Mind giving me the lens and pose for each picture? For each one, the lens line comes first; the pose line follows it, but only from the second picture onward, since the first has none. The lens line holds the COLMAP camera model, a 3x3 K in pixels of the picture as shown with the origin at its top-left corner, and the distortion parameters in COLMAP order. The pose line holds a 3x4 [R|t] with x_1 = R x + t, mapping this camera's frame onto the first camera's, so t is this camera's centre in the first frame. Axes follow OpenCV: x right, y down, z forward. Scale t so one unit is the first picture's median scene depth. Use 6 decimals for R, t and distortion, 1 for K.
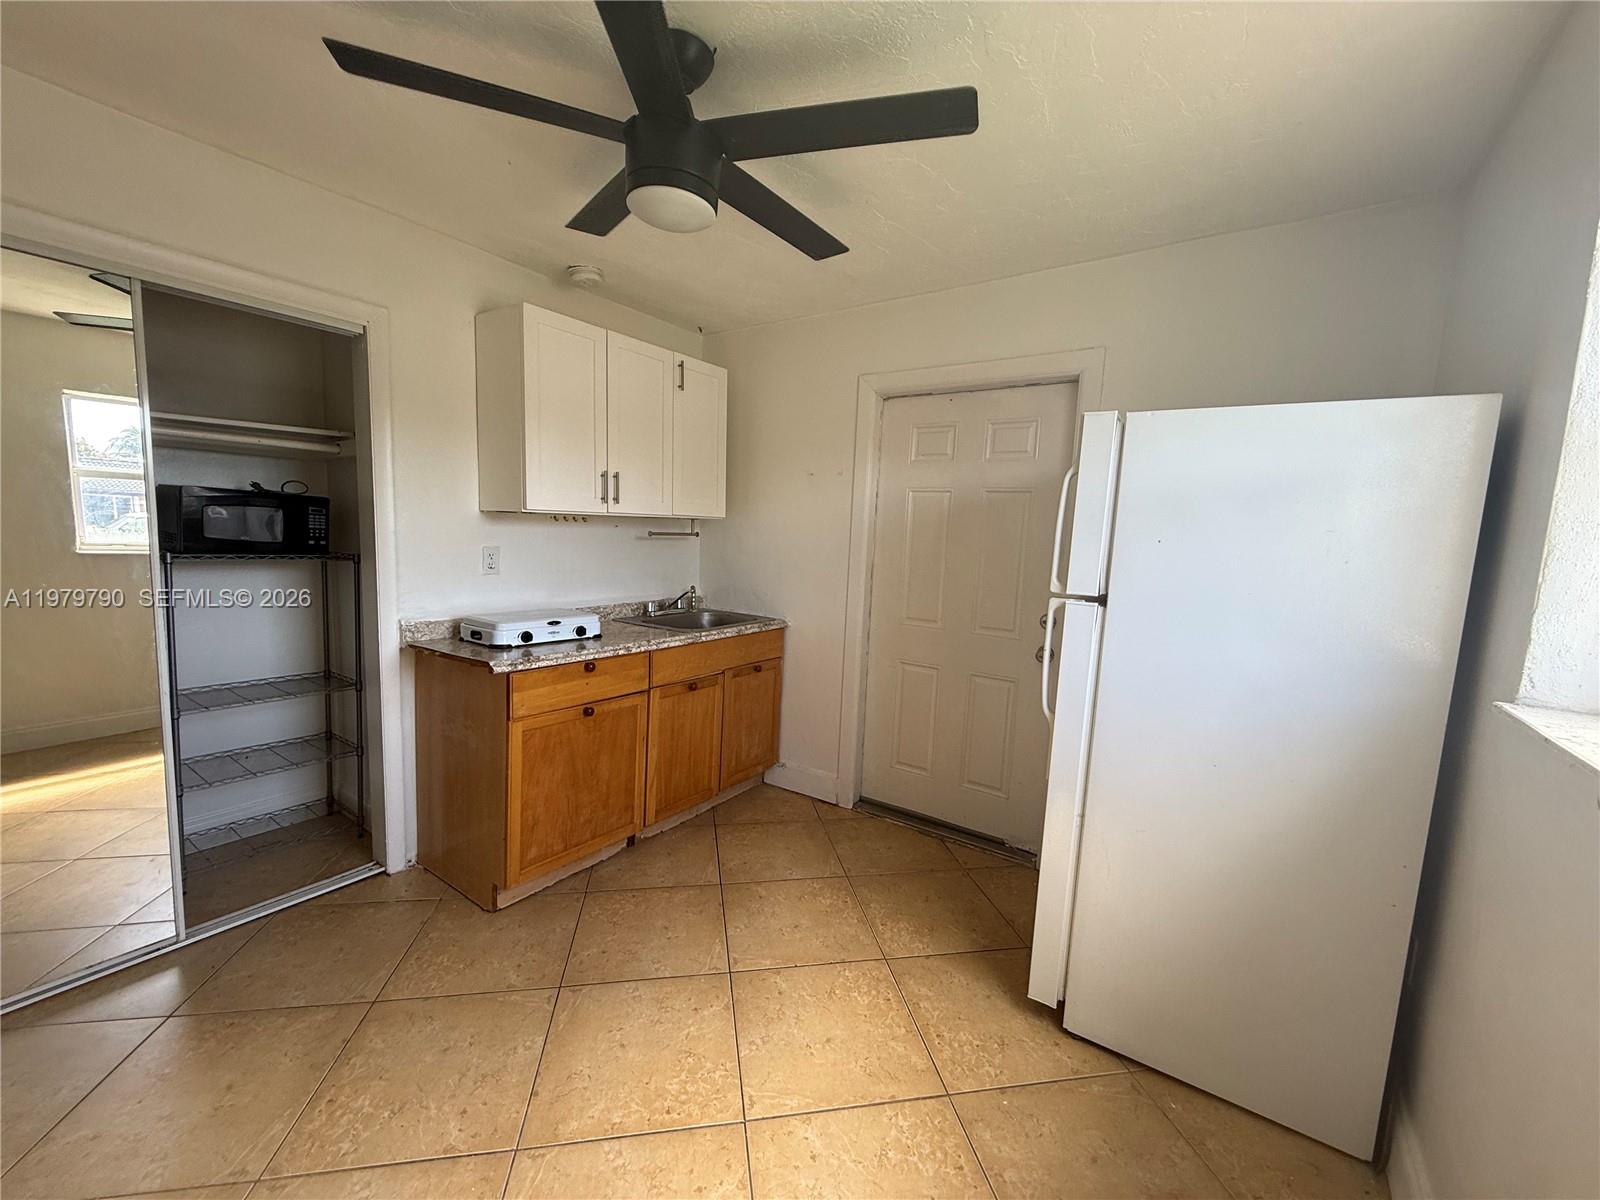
lens RADIAL K [[635.7, 0, 796.9], [0, 635.7, 602.1], [0, 0, 1]] dist [-0.000577, -0.000343]
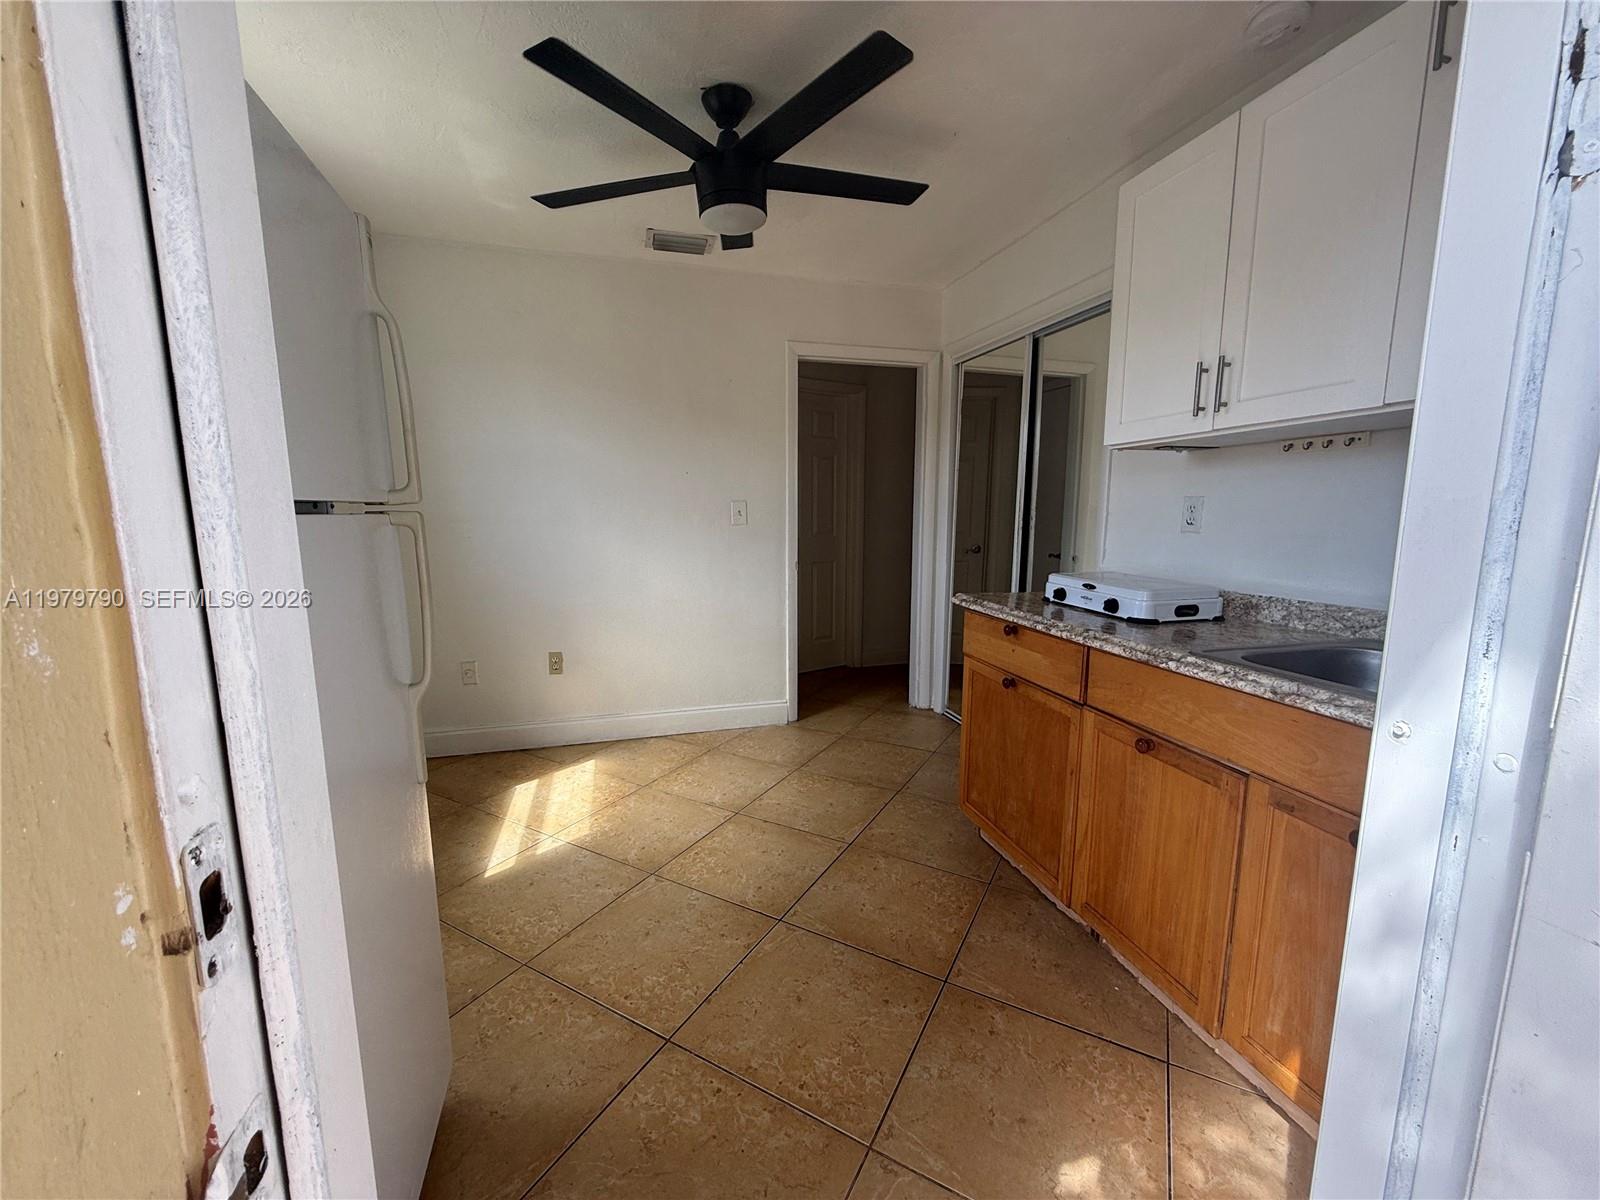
lens RADIAL K [[635.7, 0, 796.9], [0, 635.7, 602.1], [0, 0, 1]] dist [-0.000577, -0.000343]
pose [[-0.634195, 0.076682, -0.769361, 0.593324], [-0.108727, 0.976337, 0.186936, -0.072683], [0.765490, 0.202204, -0.610850, 1.534975]]
